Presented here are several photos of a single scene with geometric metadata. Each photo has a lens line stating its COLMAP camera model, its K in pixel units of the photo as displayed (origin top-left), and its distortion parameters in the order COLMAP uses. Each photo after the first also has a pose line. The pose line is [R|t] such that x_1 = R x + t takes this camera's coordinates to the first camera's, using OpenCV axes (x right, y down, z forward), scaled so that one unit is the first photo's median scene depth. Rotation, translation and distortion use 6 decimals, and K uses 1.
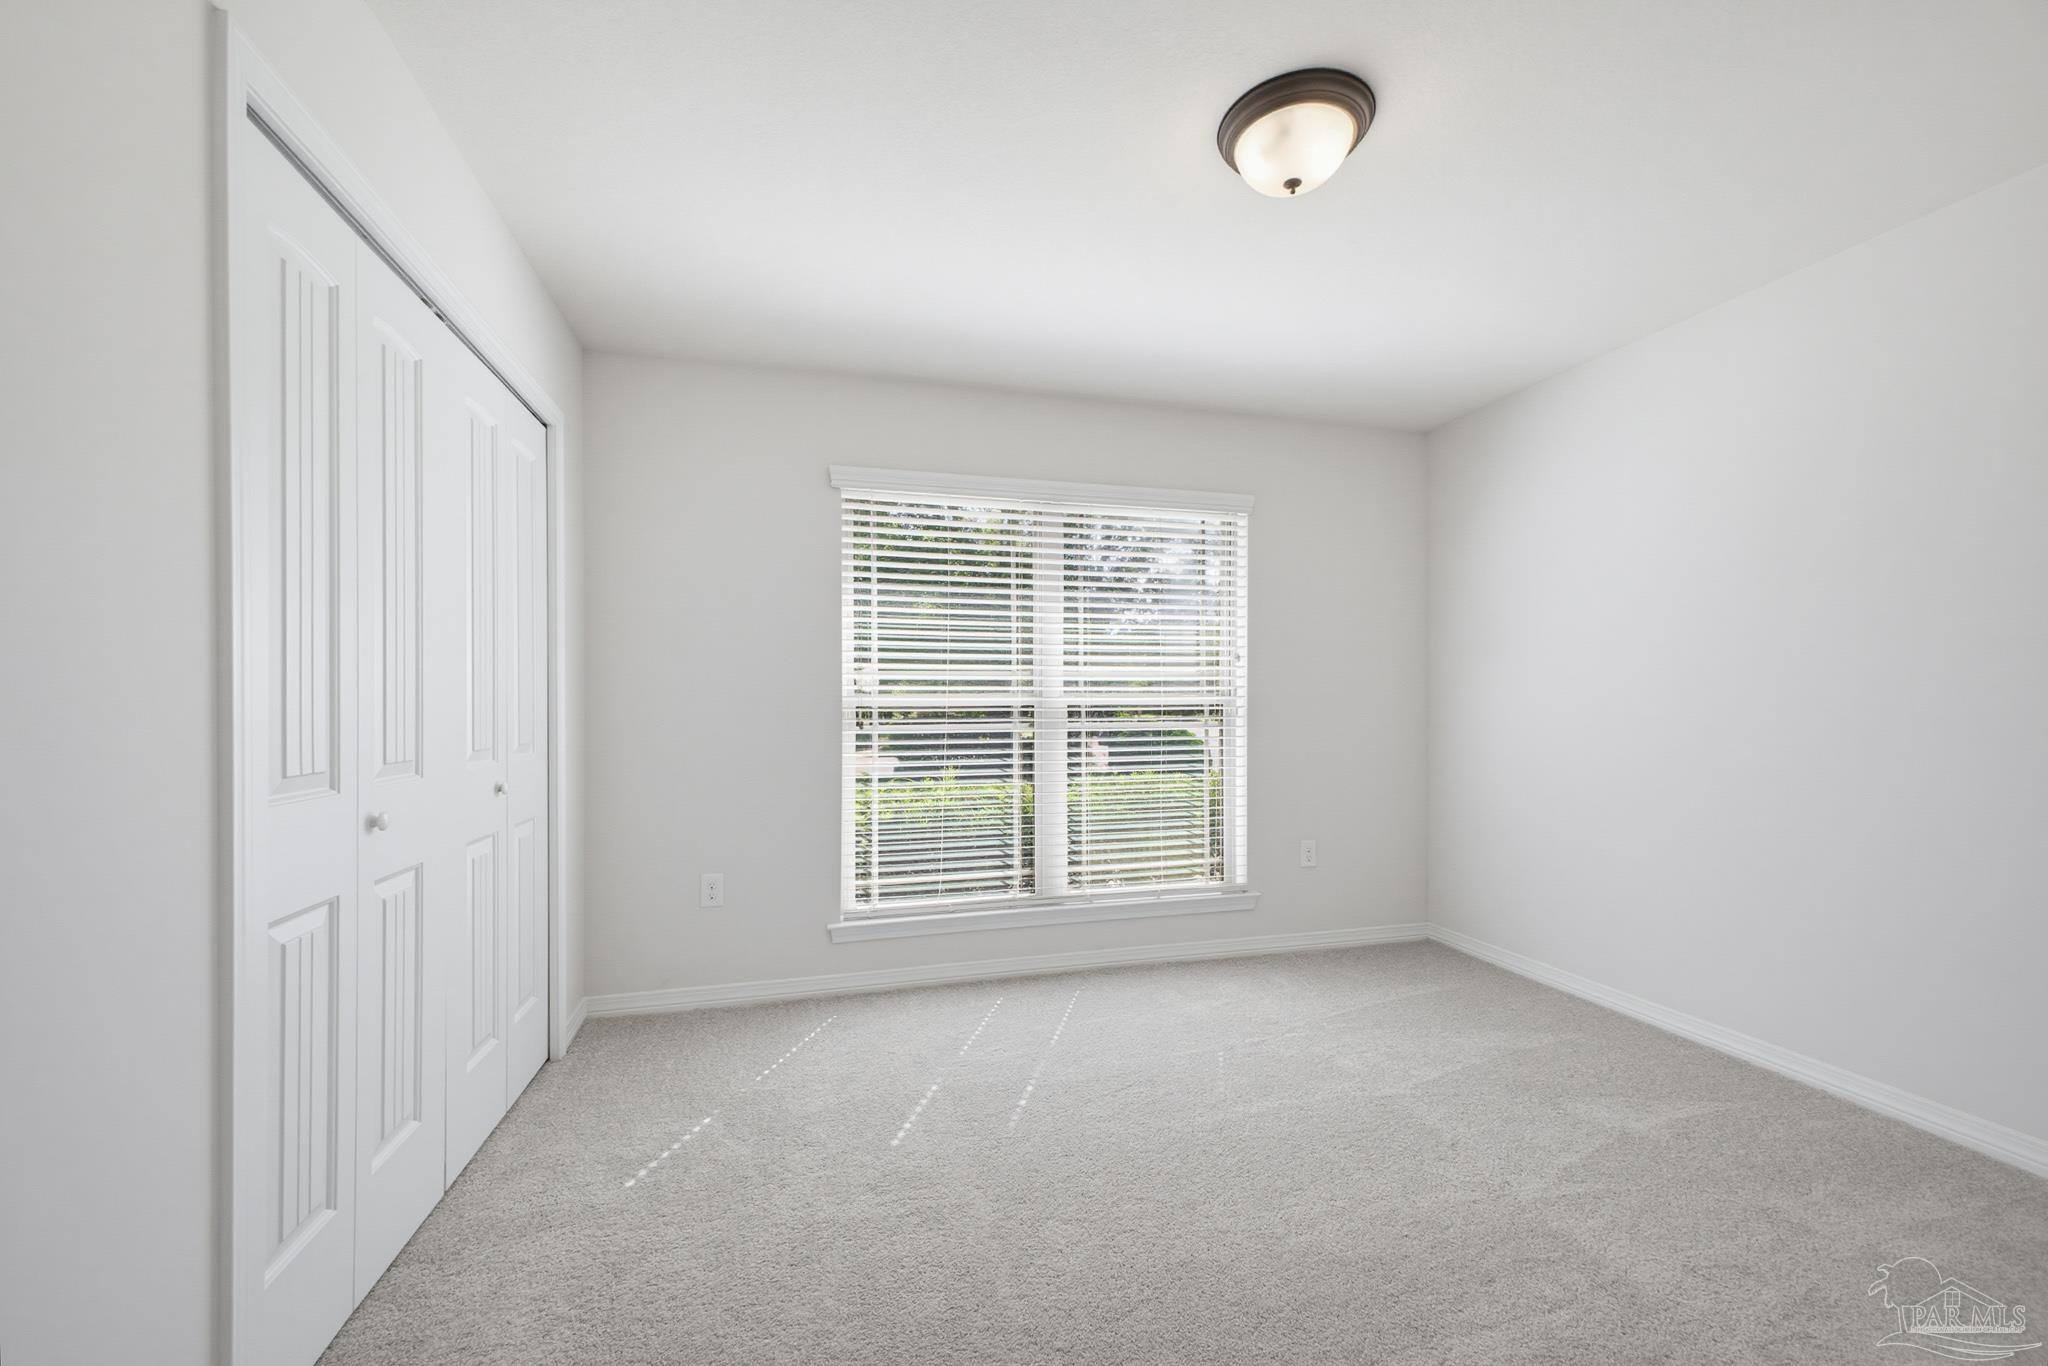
lens RADIAL K [[806.9, 0, 1027.8], [0, 806.9, 693.5], [0, 0, 1]] dist [0.016926, -0.003057]
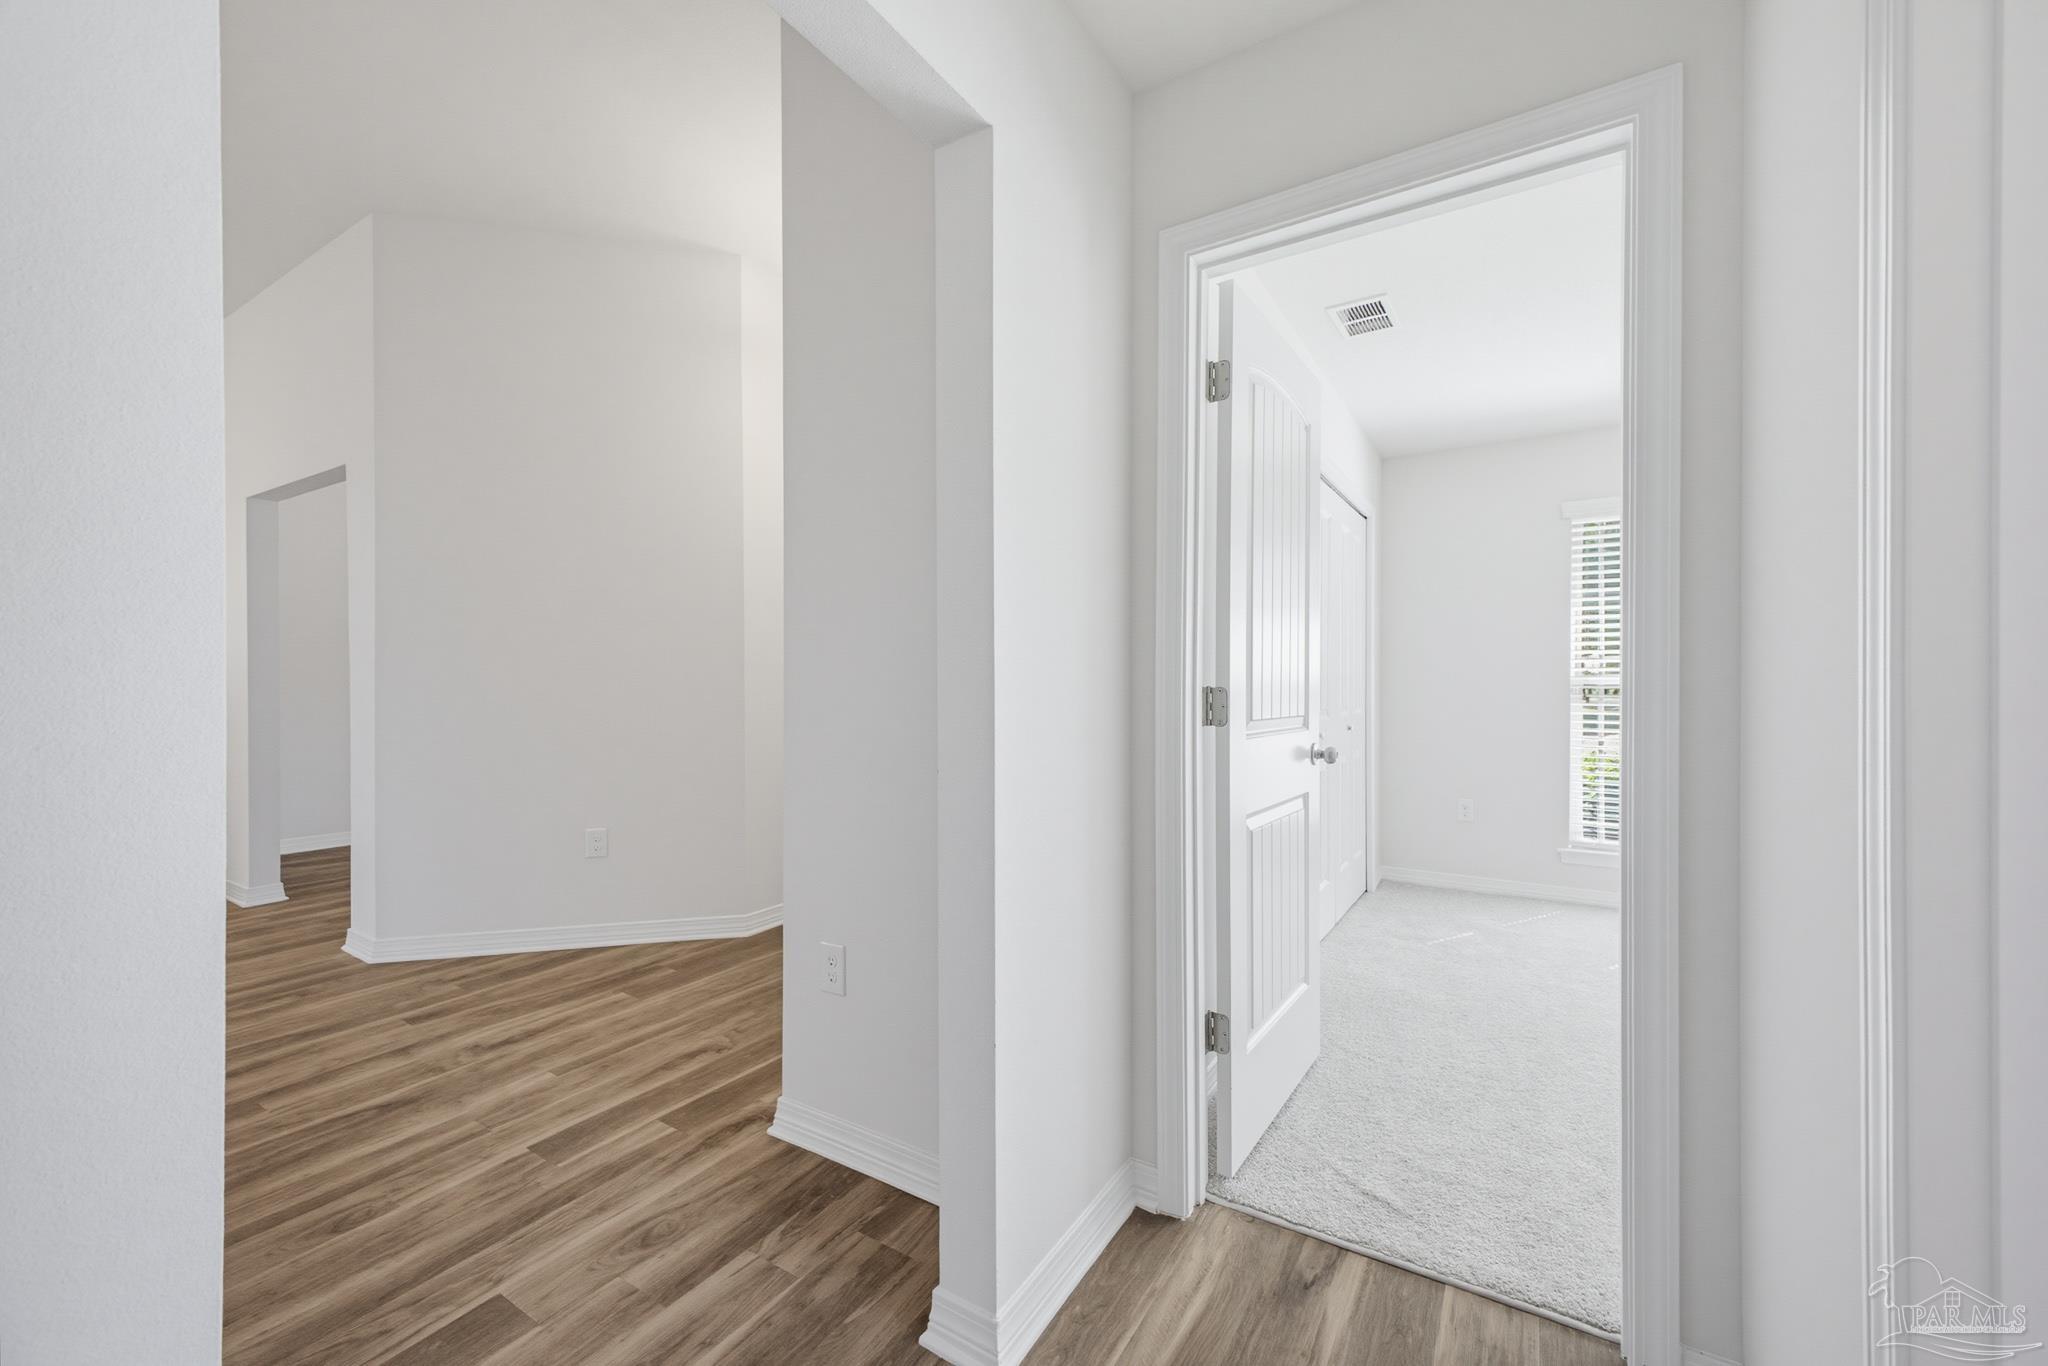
lens RADIAL K [[806.9, 0, 1035.1], [0, 806.9, 678.5], [0, 0, 1]] dist [0.016926, -0.003057]
pose [[0.689999, 0.007248, -0.723774, 0.122860], [0.004891, 0.999880, 0.014676, -0.016788], [0.723794, -0.013667, 0.689881, -0.531387]]
